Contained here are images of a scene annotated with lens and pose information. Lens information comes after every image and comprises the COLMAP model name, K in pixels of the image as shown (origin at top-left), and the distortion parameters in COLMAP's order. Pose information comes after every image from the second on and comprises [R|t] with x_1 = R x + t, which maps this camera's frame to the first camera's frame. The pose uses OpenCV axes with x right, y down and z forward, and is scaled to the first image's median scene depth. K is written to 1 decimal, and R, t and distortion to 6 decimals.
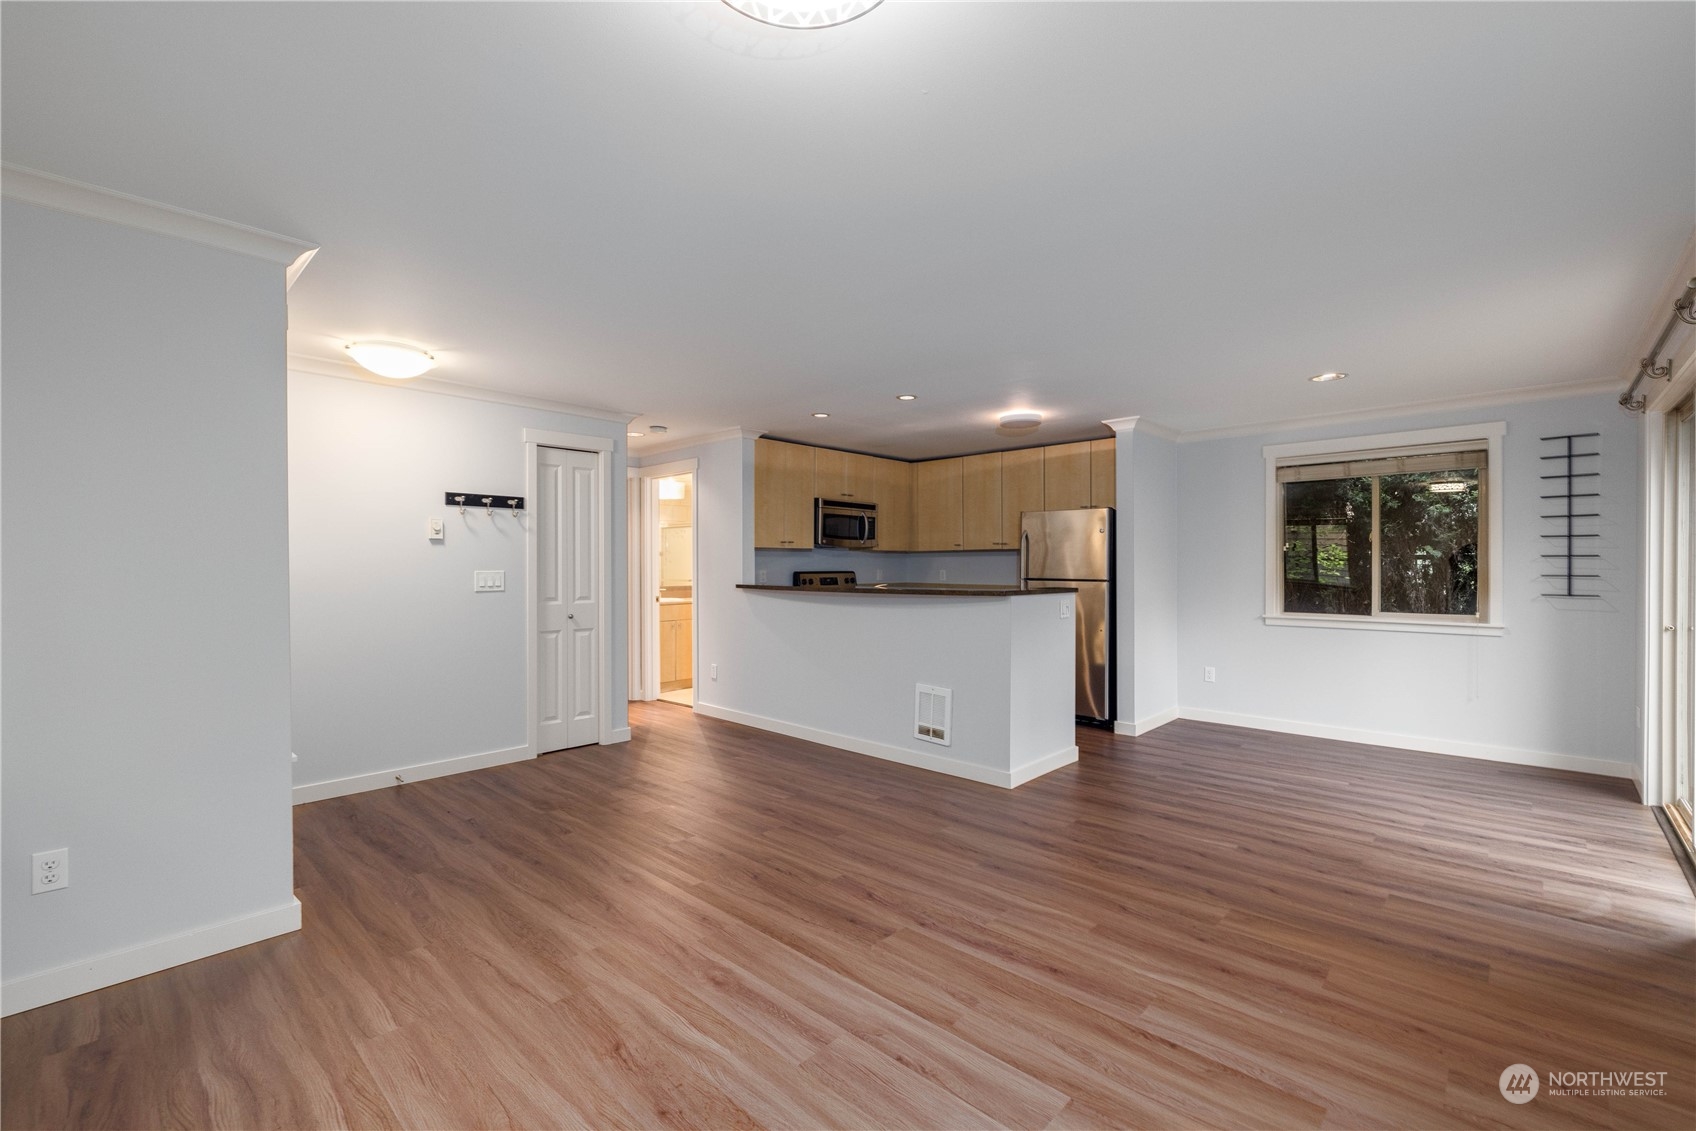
lens RADIAL K [[736.1, 0, 842.6], [0, 736.1, 564.8], [0, 0, 1]] dist [-0.003183, -0.000210]
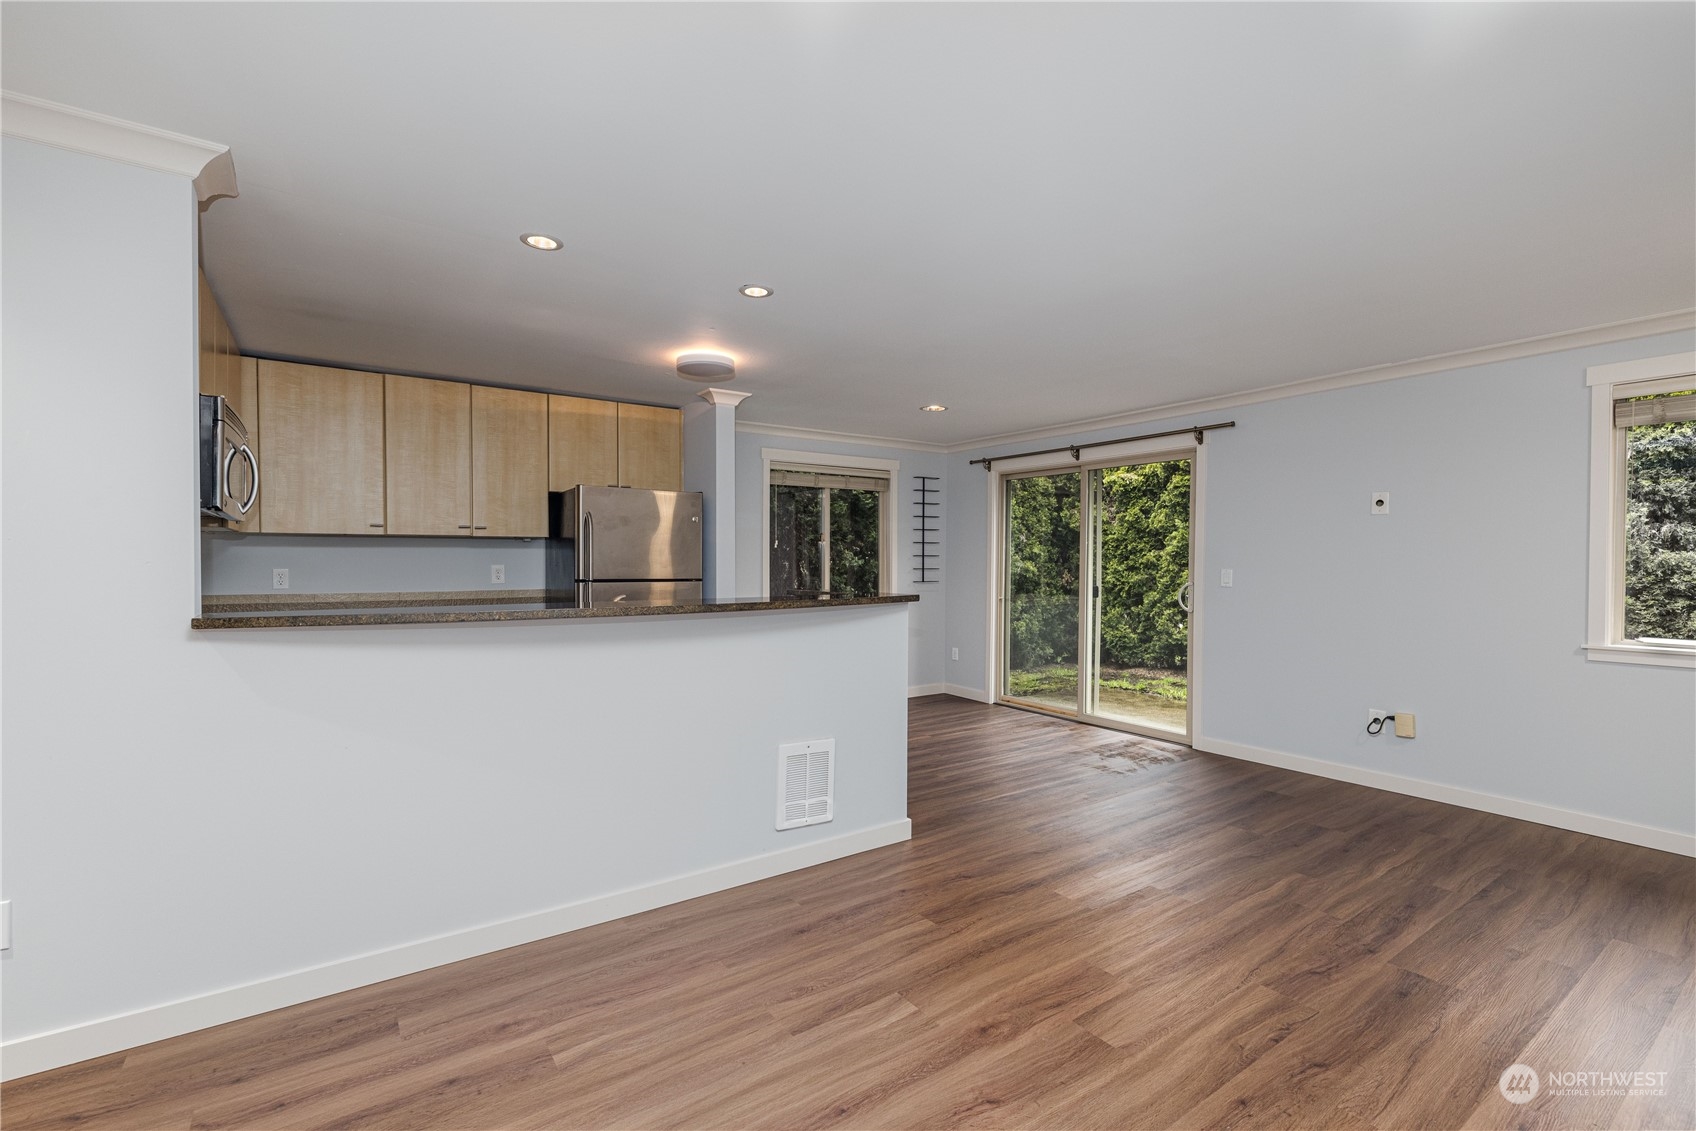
lens RADIAL K [[736.1, 0, 839.2], [0, 736.1, 568.2], [0, 0, 1]] dist [-0.003183, -0.000210]
pose [[0.205719, -0.005745, 0.978594, -0.538861], [-0.000910, 0.999981, 0.006062, 0.004135], [-0.978611, -0.002137, 0.205710, 0.856850]]
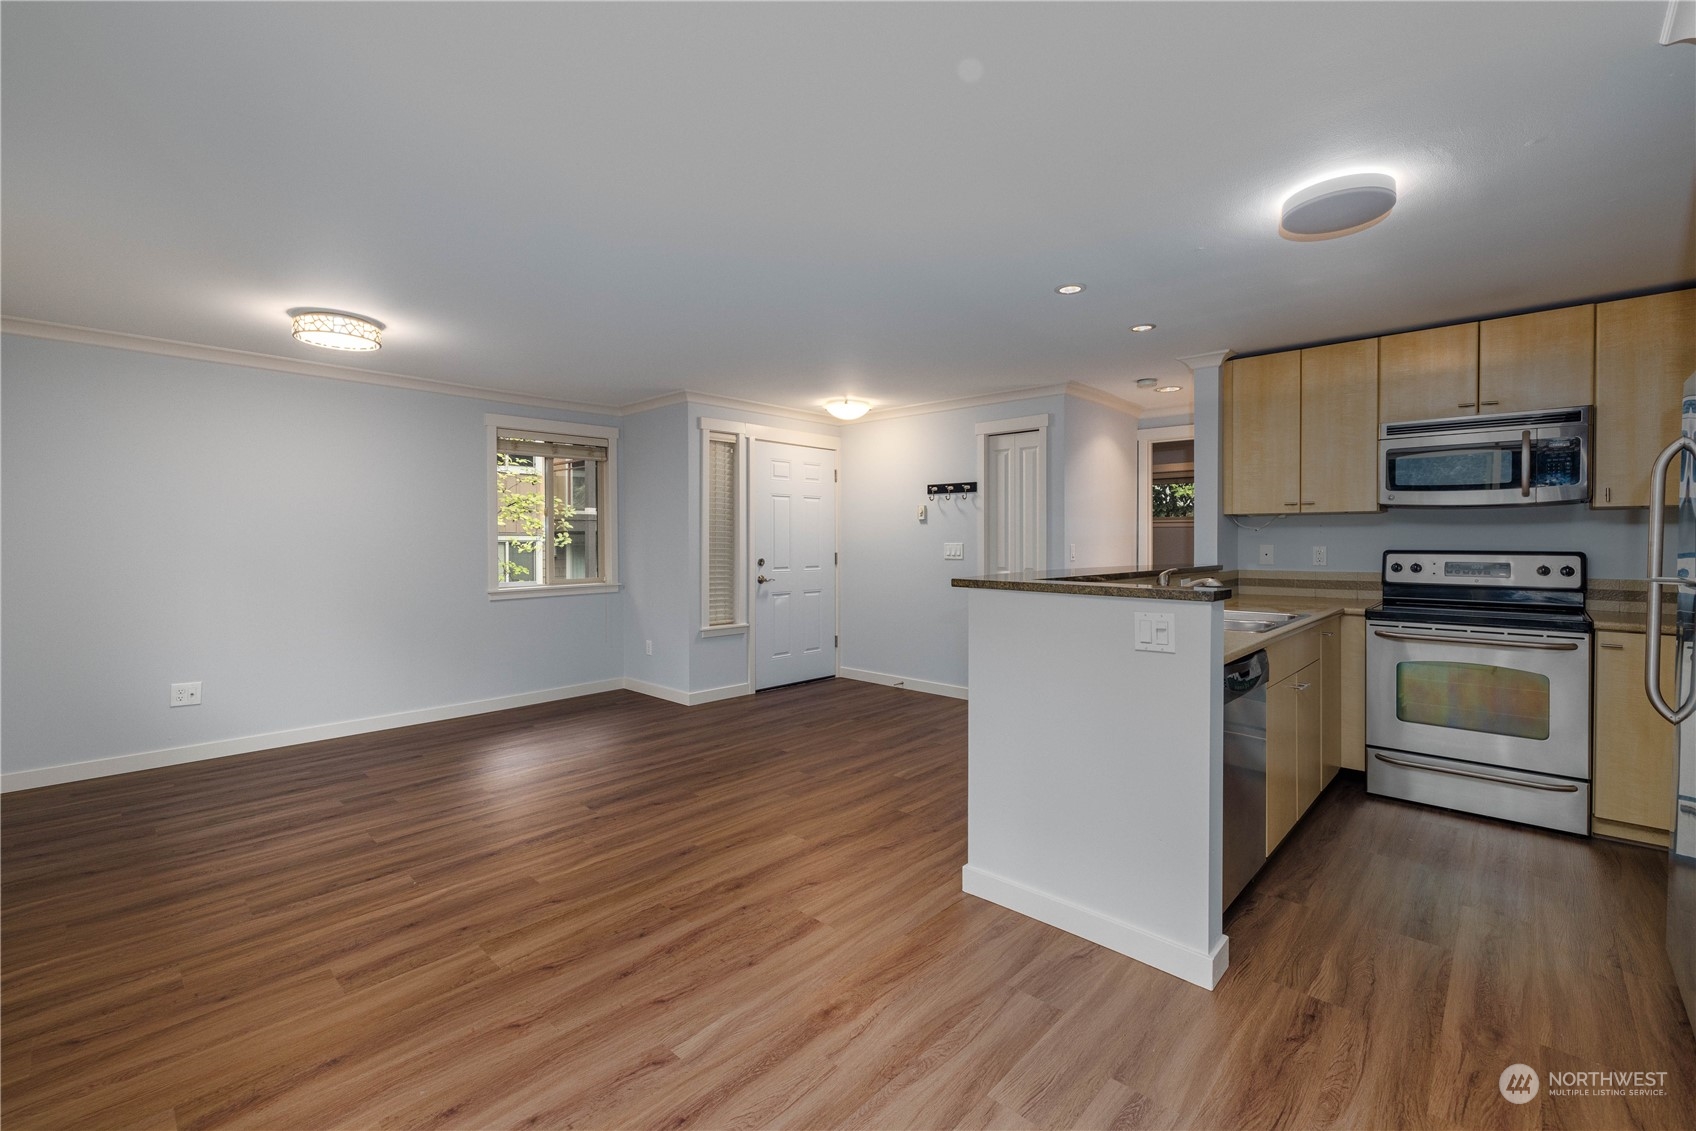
lens RADIAL K [[714.1, 0, 833.0], [0, 714.1, 554.0], [0, 0, 1]] dist [-0.001300, 0.001202]
pose [[-0.010679, 0.024786, -0.999636, 0.792798], [0.002036, 0.999691, 0.024765, -0.004065], [0.999941, -0.001771, -0.010727, 0.839509]]
